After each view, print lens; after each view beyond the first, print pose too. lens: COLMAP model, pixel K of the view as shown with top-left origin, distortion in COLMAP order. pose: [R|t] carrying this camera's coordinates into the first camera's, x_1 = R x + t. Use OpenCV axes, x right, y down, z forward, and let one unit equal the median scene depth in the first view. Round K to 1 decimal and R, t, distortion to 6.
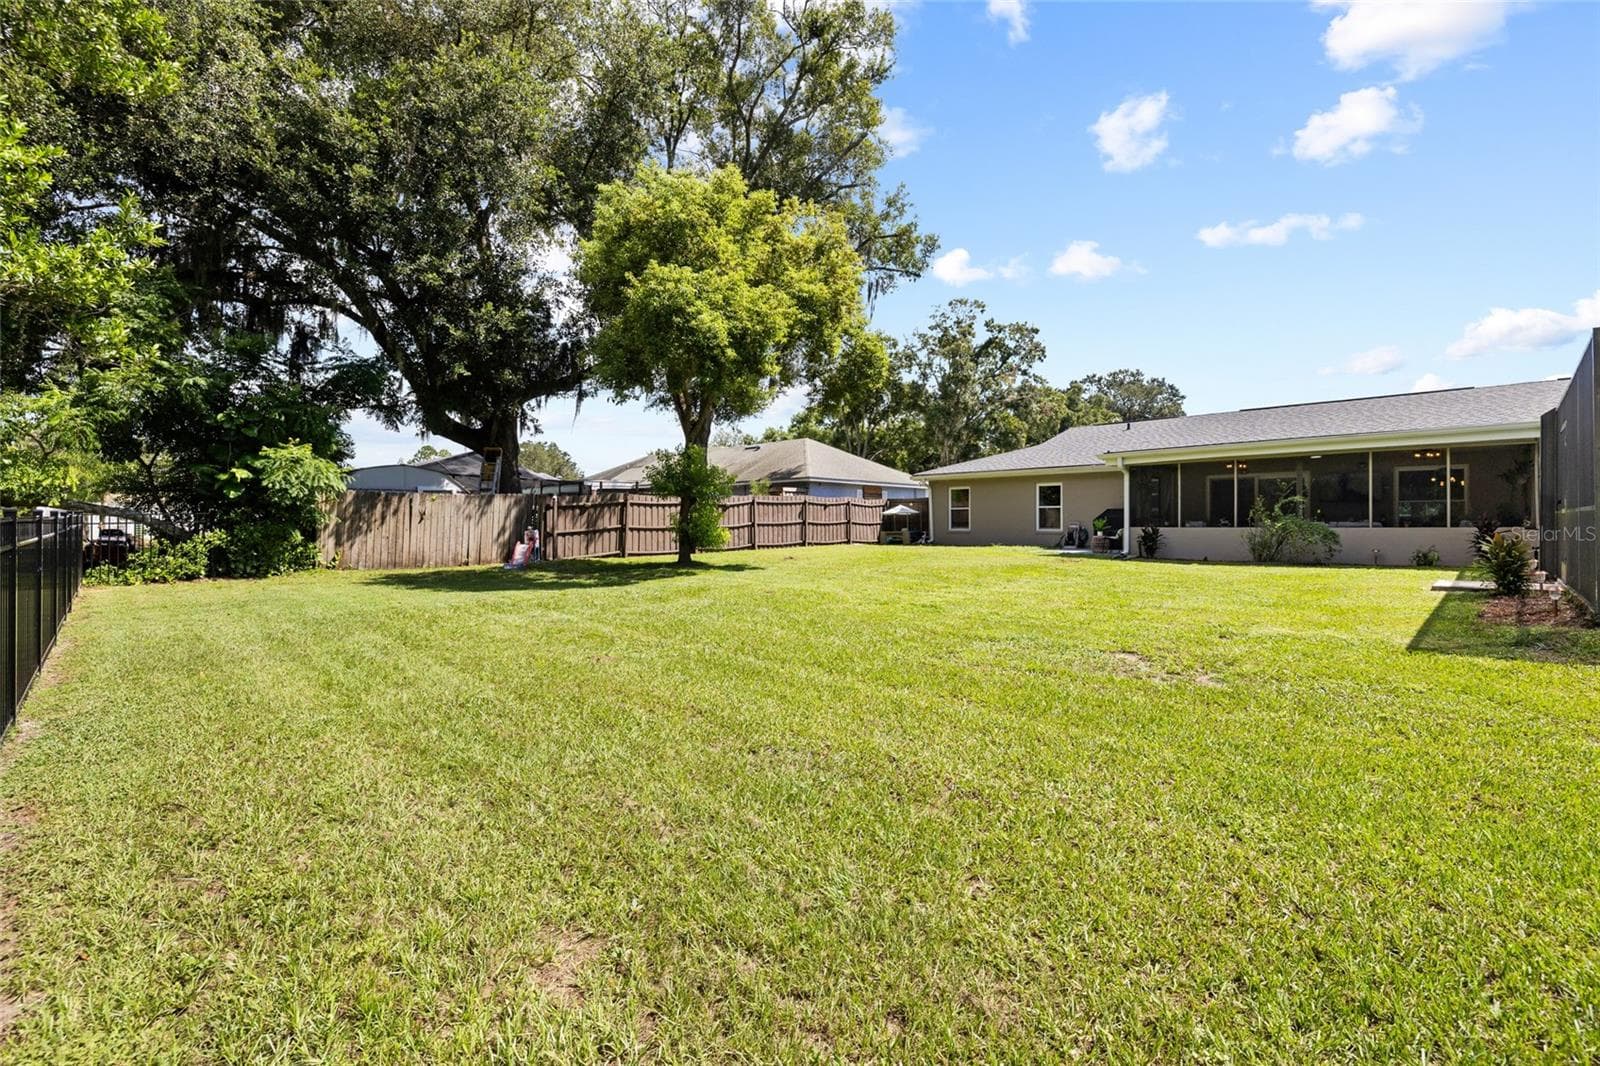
lens RADIAL K [[694.1, 0, 807.4], [0, 694.1, 526.0], [0, 0, 1]] dist [0.009050, -0.000442]
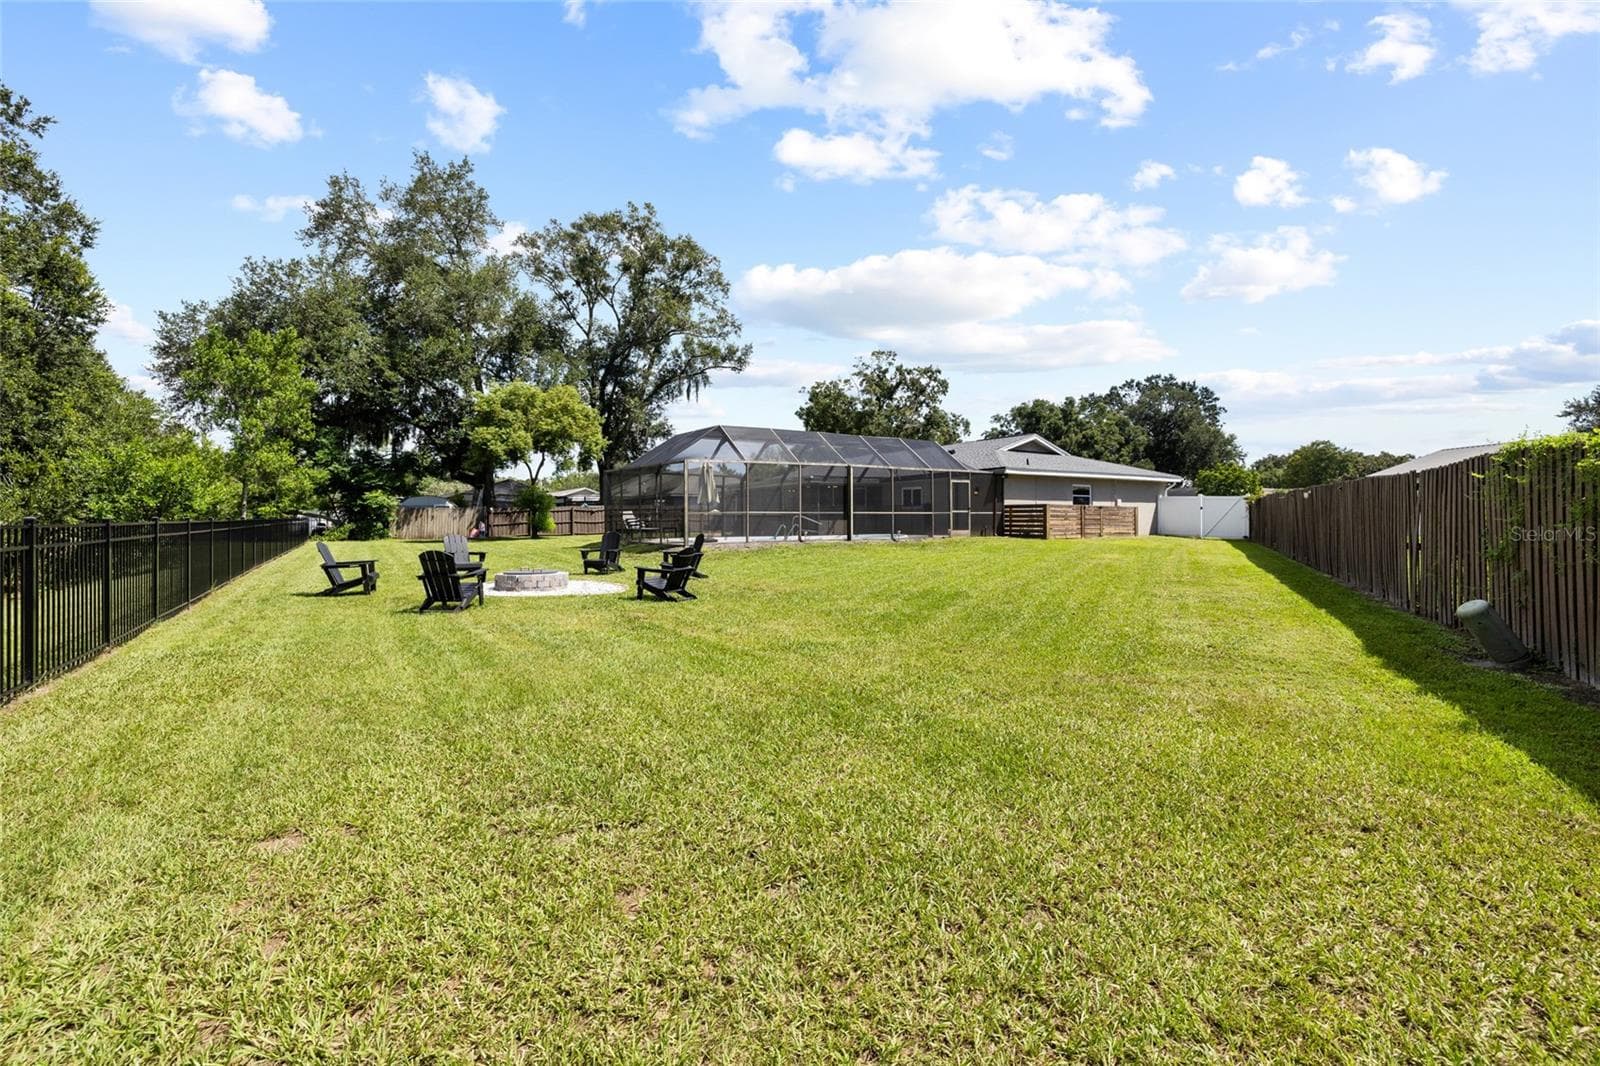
lens RADIAL K [[694.1, 0, 797.8], [0, 694.1, 533.1], [0, 0, 1]] dist [0.009050, -0.000442]
pose [[0.984201, -0.004898, -0.176986, 1.089532], [0.005535, 0.999980, 0.003105, 0.038842], [0.176967, -0.004035, 0.984208, -1.101549]]
